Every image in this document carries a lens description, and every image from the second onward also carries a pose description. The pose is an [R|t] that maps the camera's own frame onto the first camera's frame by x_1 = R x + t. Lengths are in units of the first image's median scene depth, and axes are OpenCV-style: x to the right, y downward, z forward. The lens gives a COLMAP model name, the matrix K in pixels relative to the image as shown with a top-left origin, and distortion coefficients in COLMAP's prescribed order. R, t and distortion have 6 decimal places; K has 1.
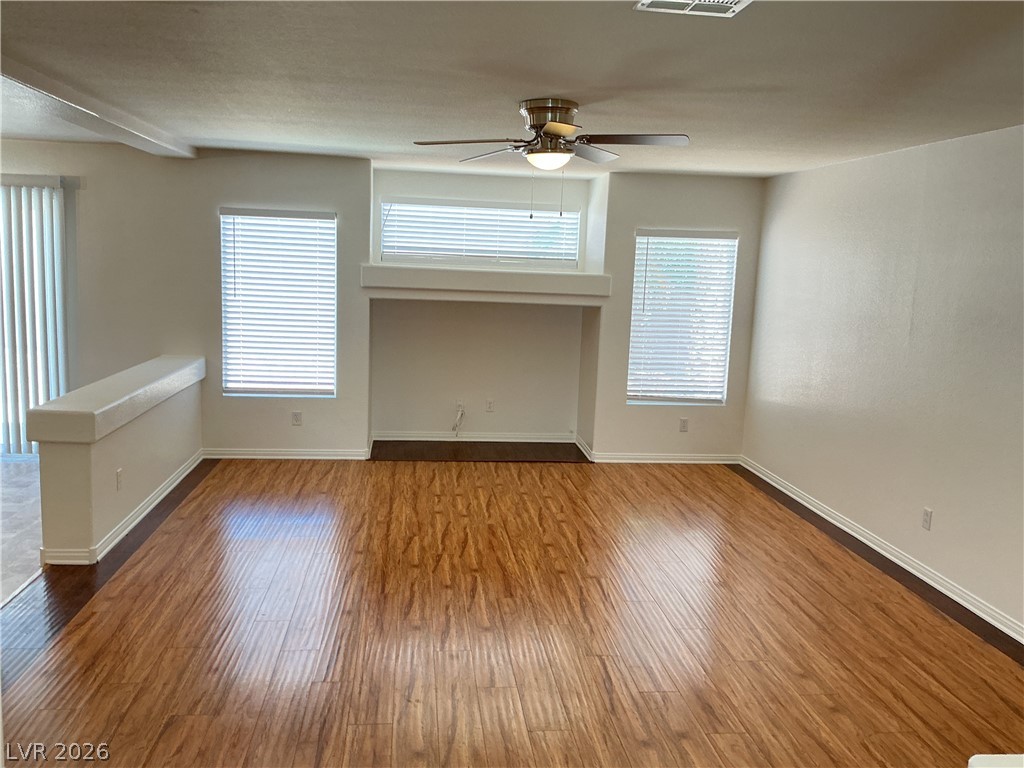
lens RADIAL K [[842.3, 0, 511.3], [0, 842.3, 383.5], [0, 0, 1]] dist [0.086550, -0.169264]
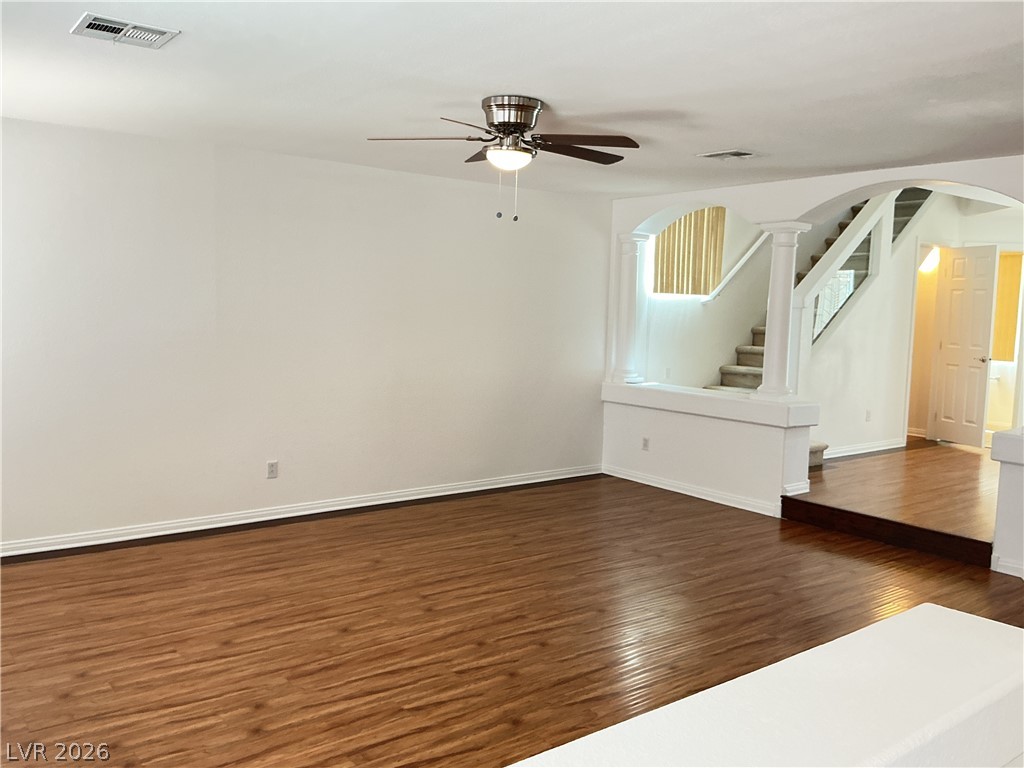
lens RADIAL K [[842.3, 0, 506.2], [0, 842.3, 386.2], [0, 0, 1]] dist [0.086550, -0.169264]
pose [[-0.508300, -0.139401, 0.849822, -0.644464], [0.073646, 0.976160, 0.204175, -0.166762], [-0.858025, 0.166368, -0.485916, 1.206793]]
